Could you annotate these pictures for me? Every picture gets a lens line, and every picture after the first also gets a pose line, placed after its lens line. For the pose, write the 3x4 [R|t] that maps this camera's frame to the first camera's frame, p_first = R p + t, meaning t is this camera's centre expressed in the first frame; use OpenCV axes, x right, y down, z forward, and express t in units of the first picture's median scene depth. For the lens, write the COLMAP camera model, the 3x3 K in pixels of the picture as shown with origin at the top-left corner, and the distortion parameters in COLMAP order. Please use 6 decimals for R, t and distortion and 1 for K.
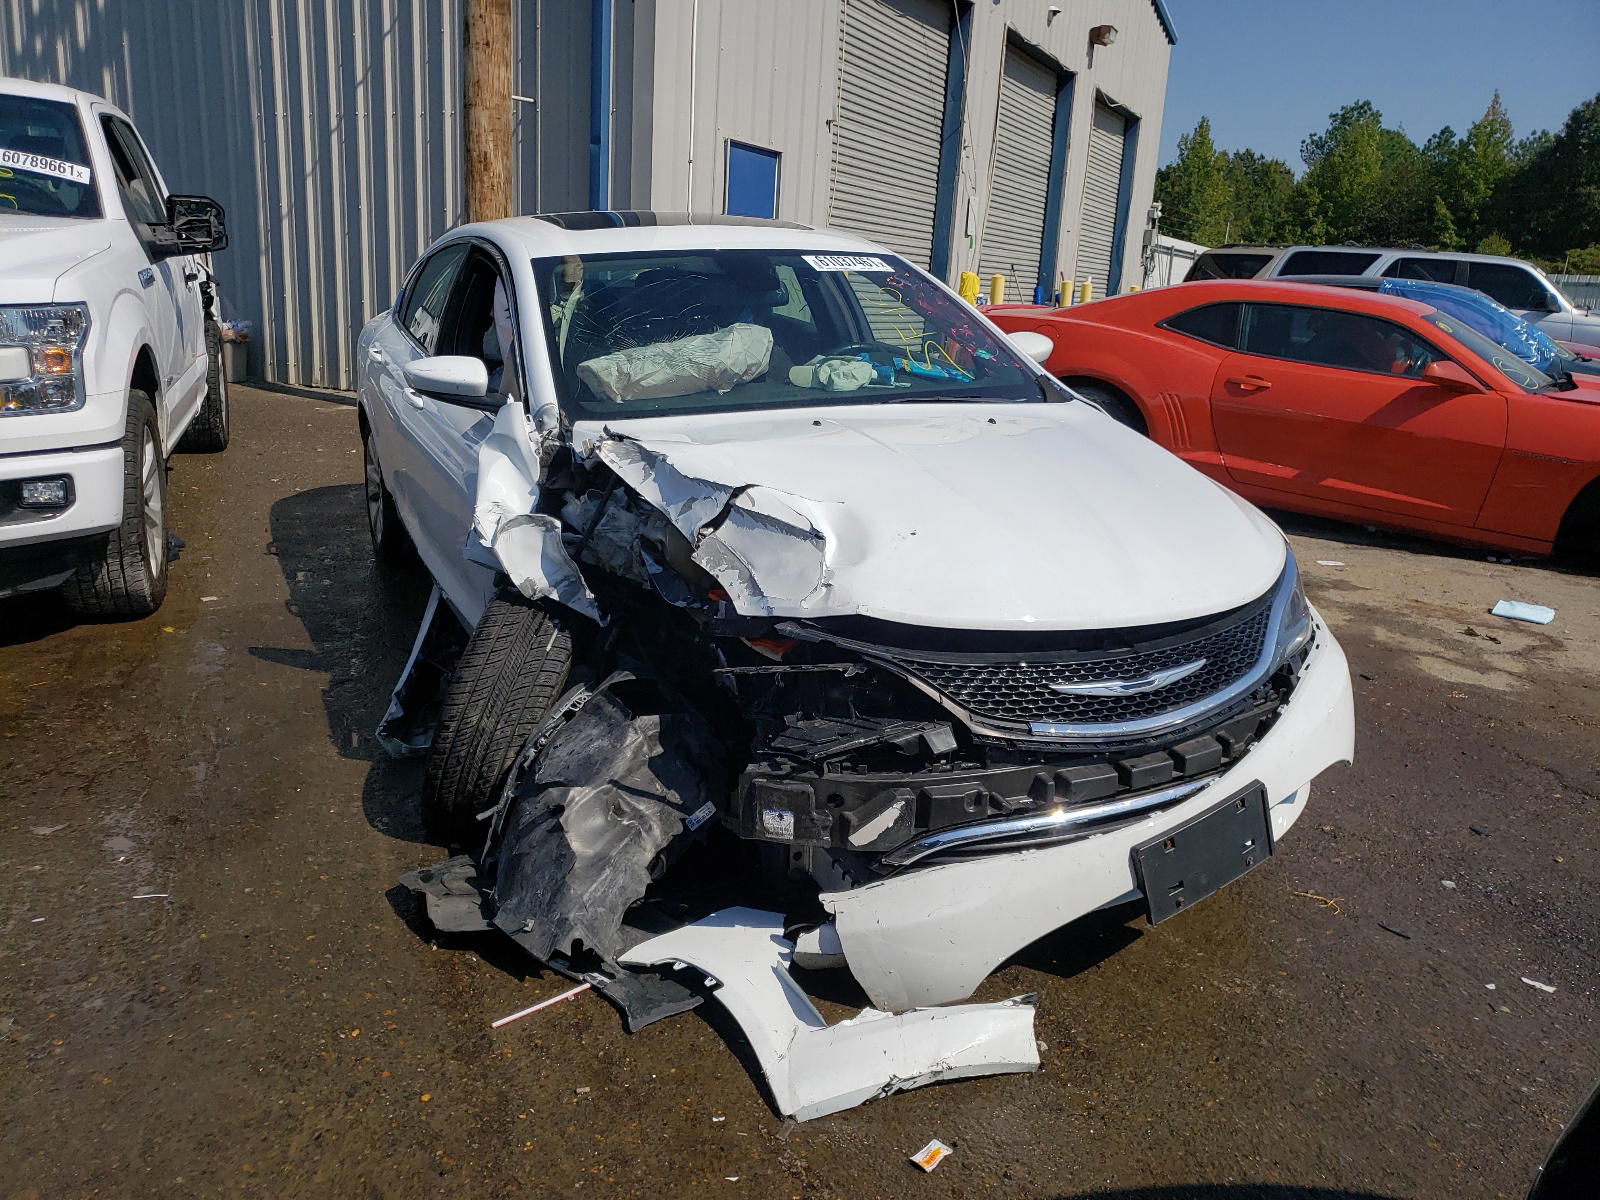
lens RADIAL K [[1270.1, 0, 807.3], [0, 1270.1, 584.6], [0, 0, 1]] dist [0.028052, 0.001942]
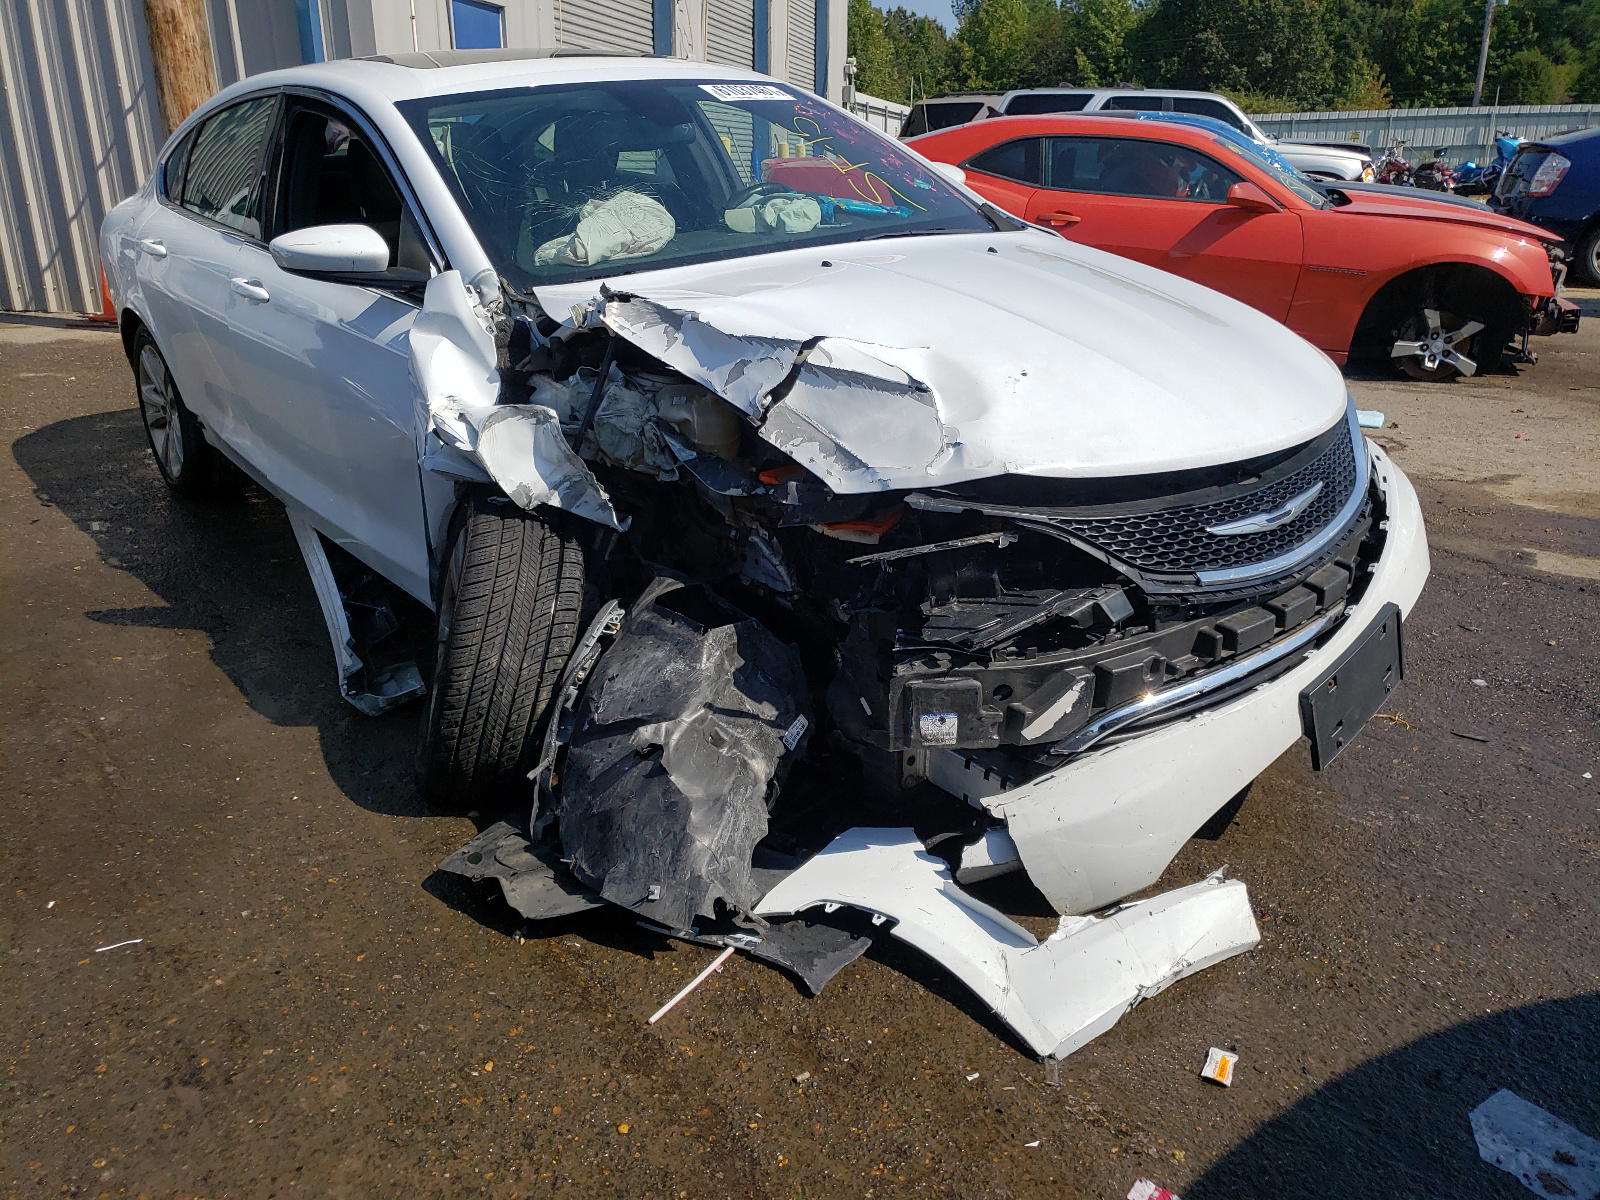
lens RADIAL K [[1238.4, 0, 800.0], [0, 1238.4, 600.0], [0, 0, 1]] dist [0.022570, -0.001189]
pose [[0.968406, -0.136355, 0.208799, -0.252172], [0.113176, 0.986393, 0.119251, -0.006863], [-0.222218, -0.091852, 0.970661, 0.200021]]
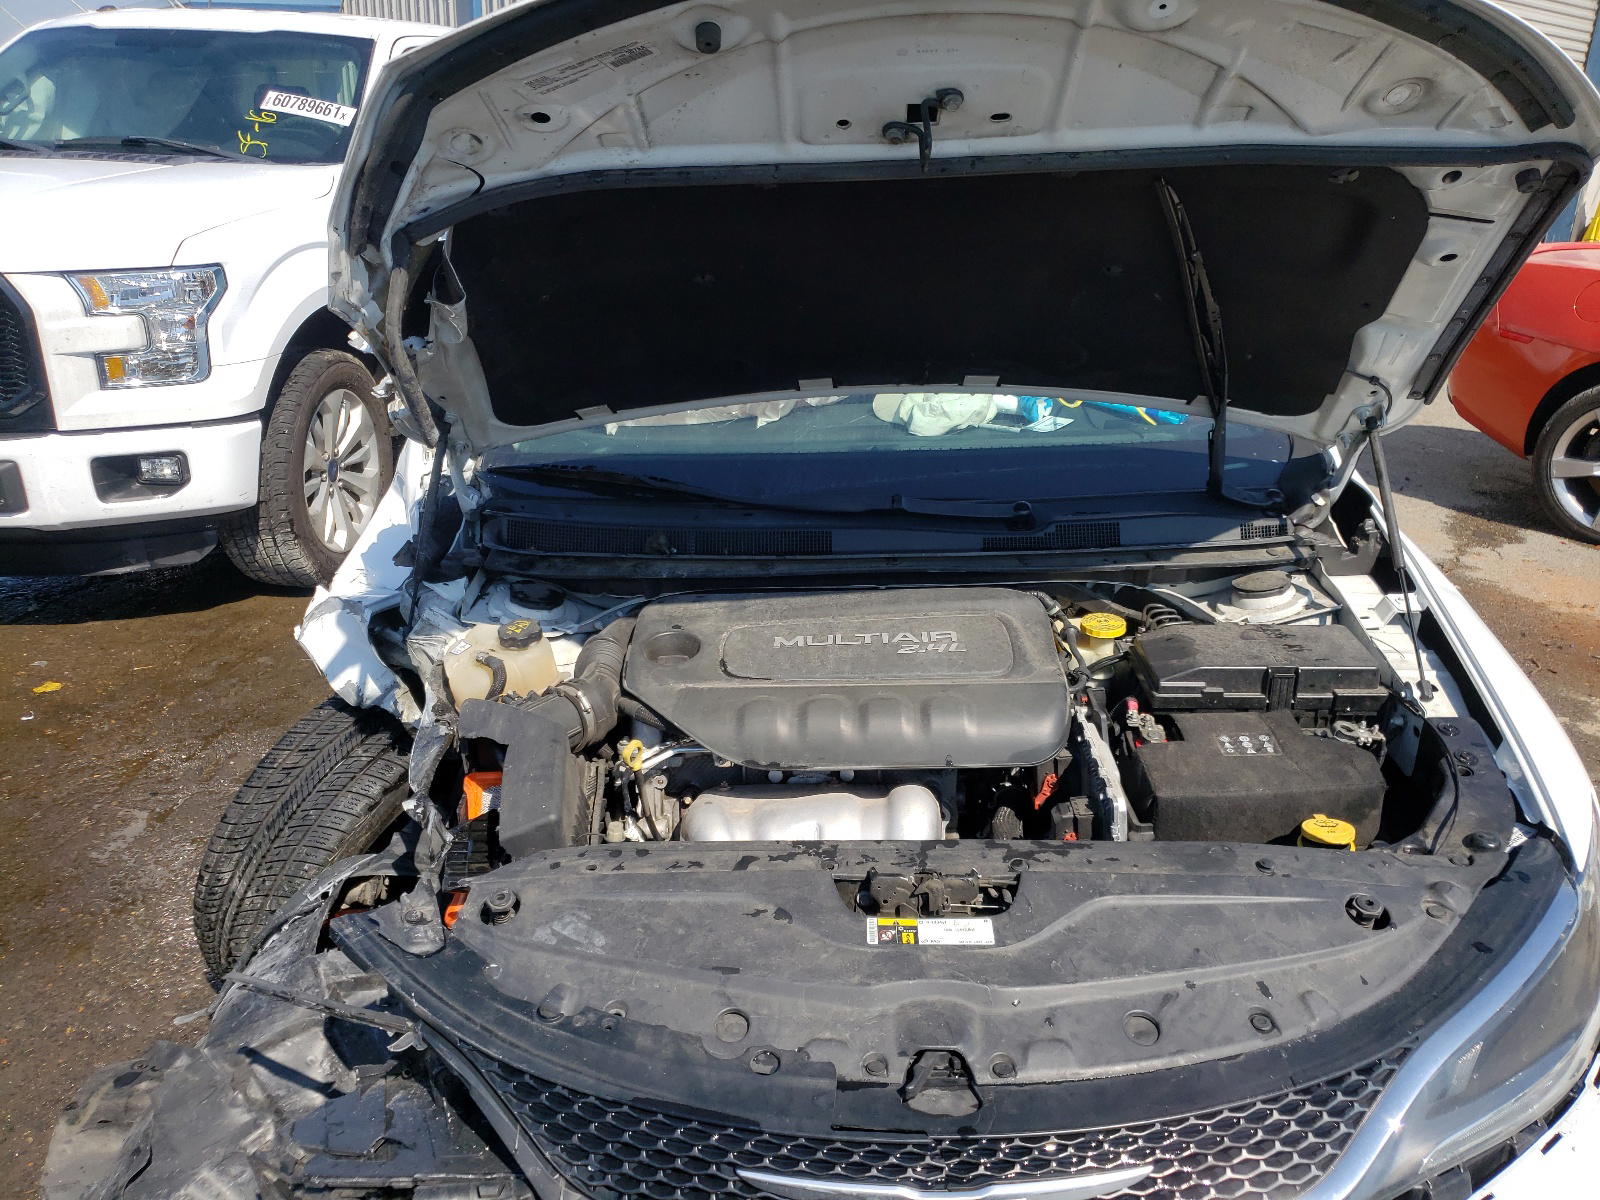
lens RADIAL K [[1270.1, 0, 807.3], [0, 1270.1, 584.6], [0, 0, 1]] dist [0.028052, 0.001942]
pose [[0.886116, 0.133229, -0.443902, 0.386315], [-0.101322, 0.990311, 0.094965, -0.187023], [0.452253, -0.039173, 0.891029, 0.555158]]
